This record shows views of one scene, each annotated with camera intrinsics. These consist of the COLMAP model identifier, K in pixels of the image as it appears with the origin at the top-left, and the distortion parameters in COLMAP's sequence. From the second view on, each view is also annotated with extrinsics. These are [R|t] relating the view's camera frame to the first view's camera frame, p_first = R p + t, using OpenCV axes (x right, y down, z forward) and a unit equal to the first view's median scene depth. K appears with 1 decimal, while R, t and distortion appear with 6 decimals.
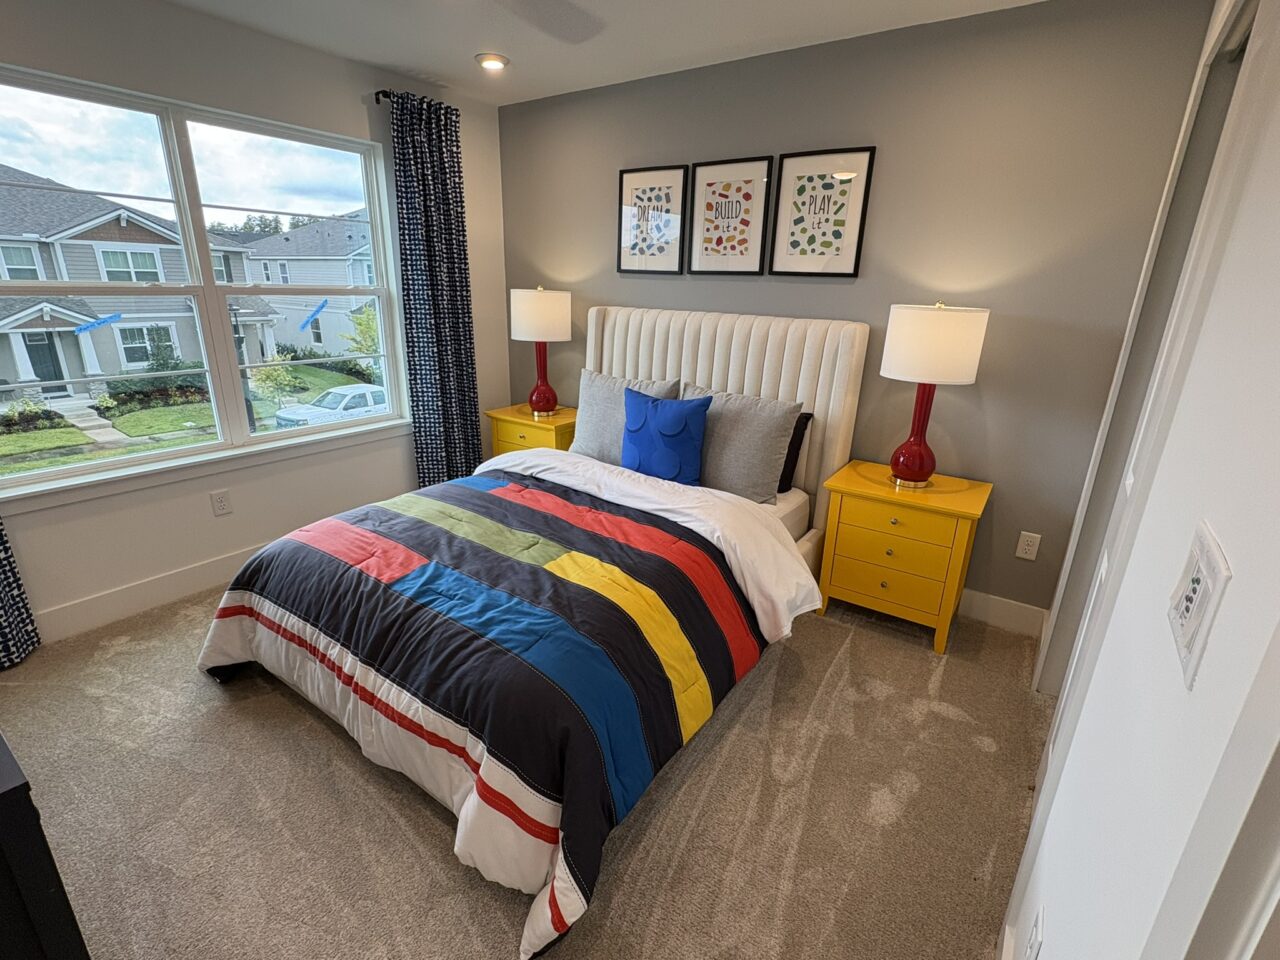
lens RADIAL K [[604.8, 0, 640.0], [0, 604.8, 480.0], [0, 0, 1]] dist [-0.009469, 0.000345]
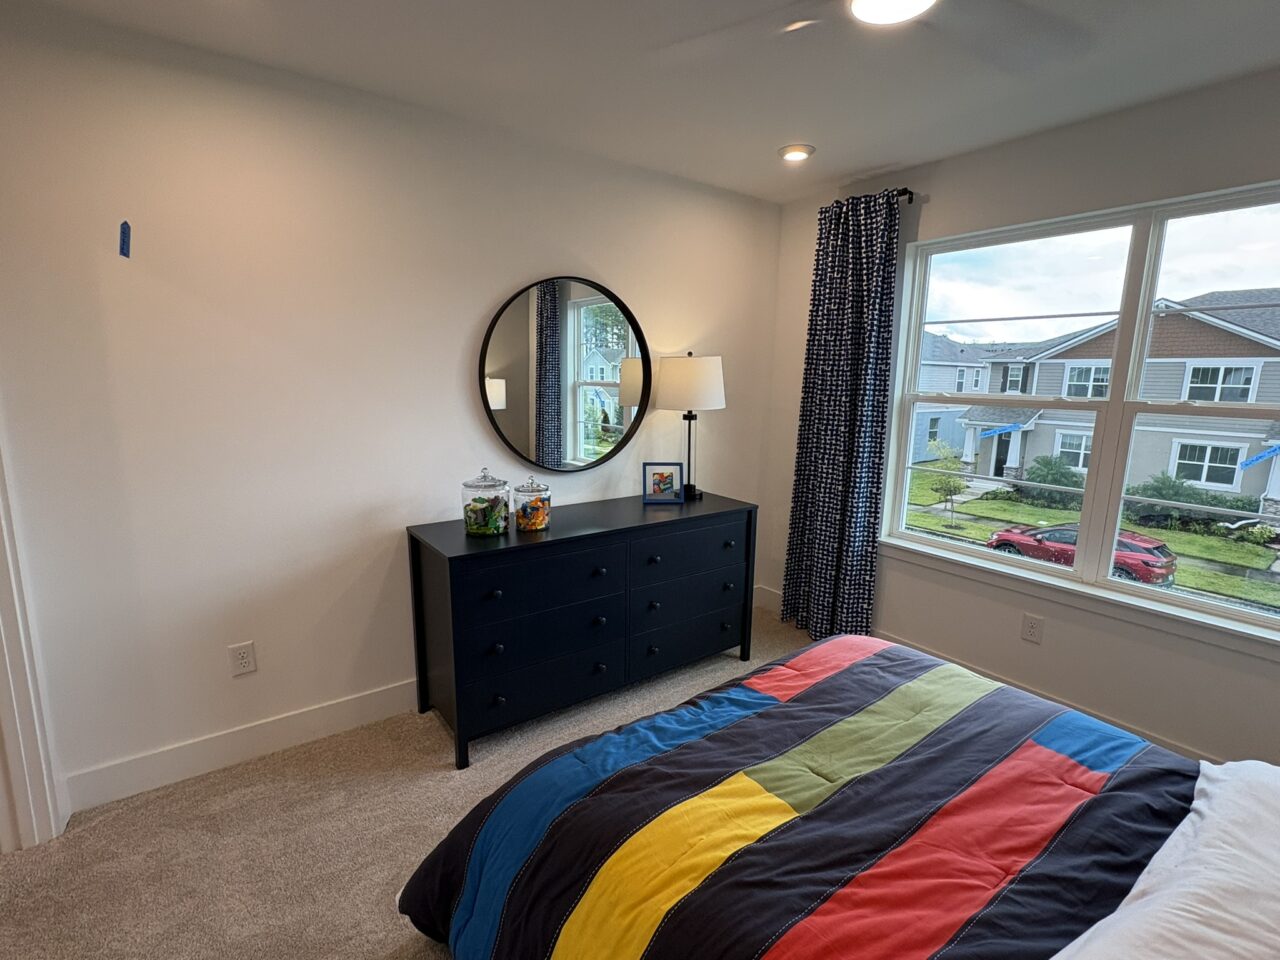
lens RADIAL K [[604.8, 0, 640.0], [0, 604.8, 480.0], [0, 0, 1]] dist [-0.009469, 0.000345]
pose [[-0.304180, 0.135038, -0.942995, 0.419477], [-0.326722, 0.915070, 0.236429, -0.252868], [0.894833, 0.380015, -0.234227, 0.795607]]
